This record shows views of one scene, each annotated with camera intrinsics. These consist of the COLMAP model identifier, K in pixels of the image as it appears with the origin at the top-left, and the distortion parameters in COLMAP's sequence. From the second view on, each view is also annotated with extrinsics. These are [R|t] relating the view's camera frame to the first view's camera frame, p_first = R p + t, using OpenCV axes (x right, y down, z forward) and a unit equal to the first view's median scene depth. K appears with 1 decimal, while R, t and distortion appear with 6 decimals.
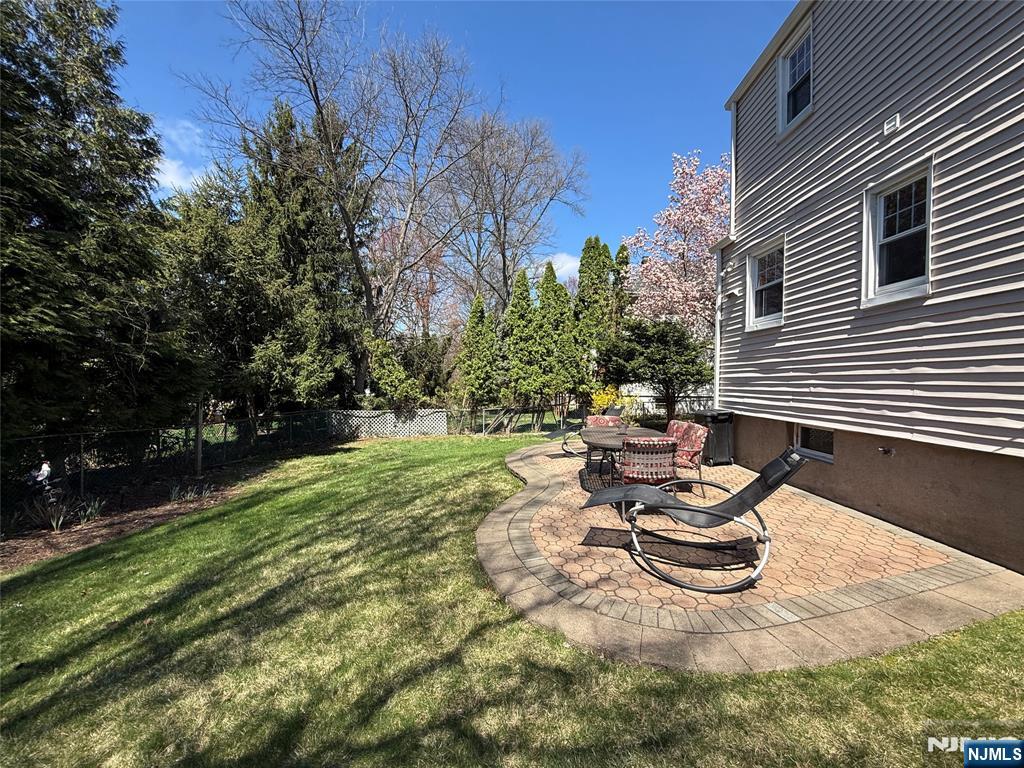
lens RADIAL K [[407.5, 0, 509.2], [0, 407.5, 384.1], [0, 0, 1]] dist [0.003982, 0.000074]
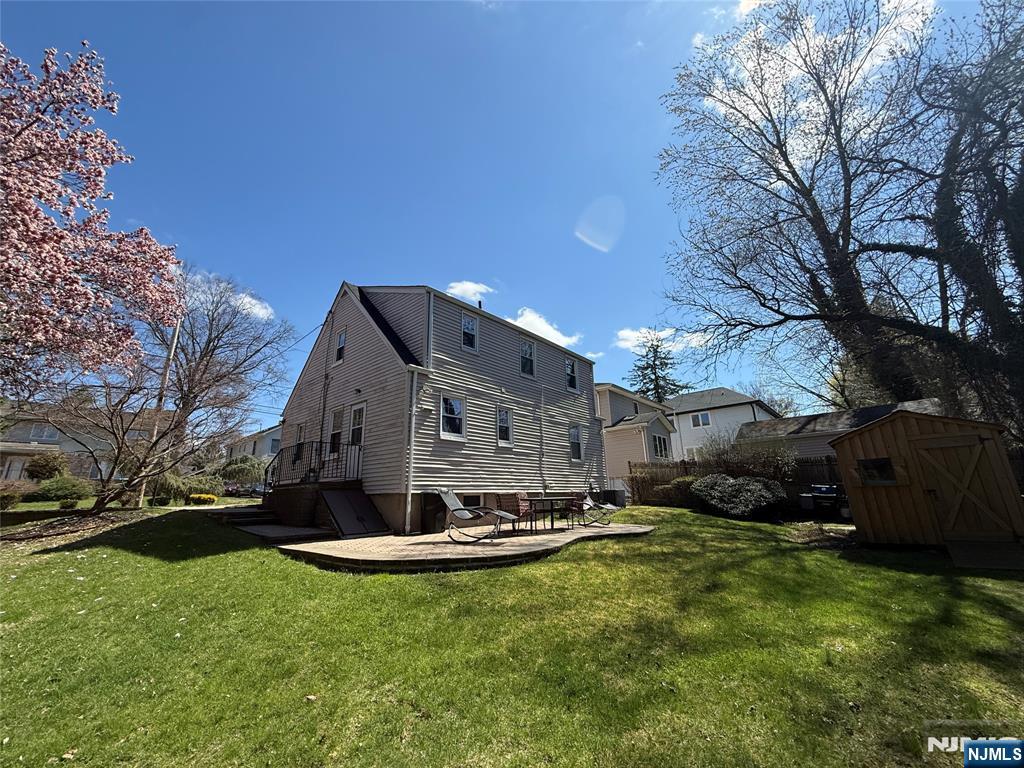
lens RADIAL K [[407.5, 0, 509.2], [0, 407.5, 384.1], [0, 0, 1]] dist [0.003982, 0.000074]
pose [[-0.773081, 0.167724, 0.611731, -0.754507], [0.014020, 0.968690, -0.247877, 0.075175], [-0.634152, -0.183052, -0.751228, 2.450656]]
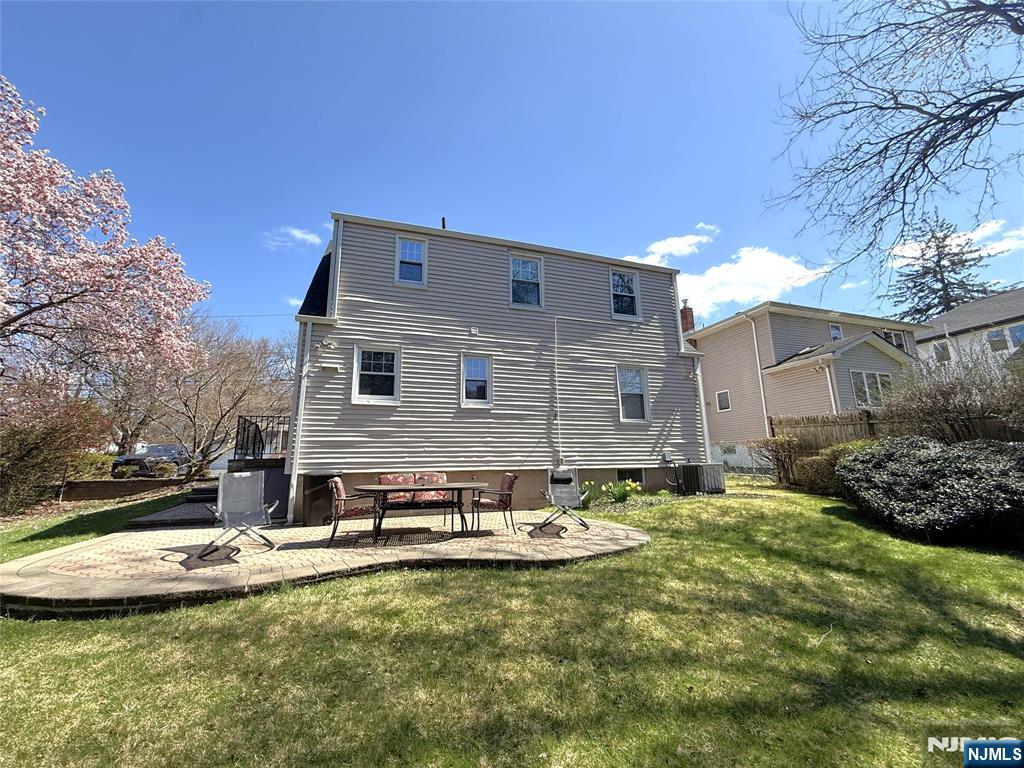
lens RADIAL K [[404.8, 0, 512.0], [0, 404.8, 384.0], [0, 0, 1]] dist [-0.000292, -0.000177]
pose [[-0.341933, 0.167798, 0.924622, -0.864540], [0.018930, 0.984959, -0.171747, 0.038475], [-0.939534, -0.041223, -0.339966, 1.144643]]
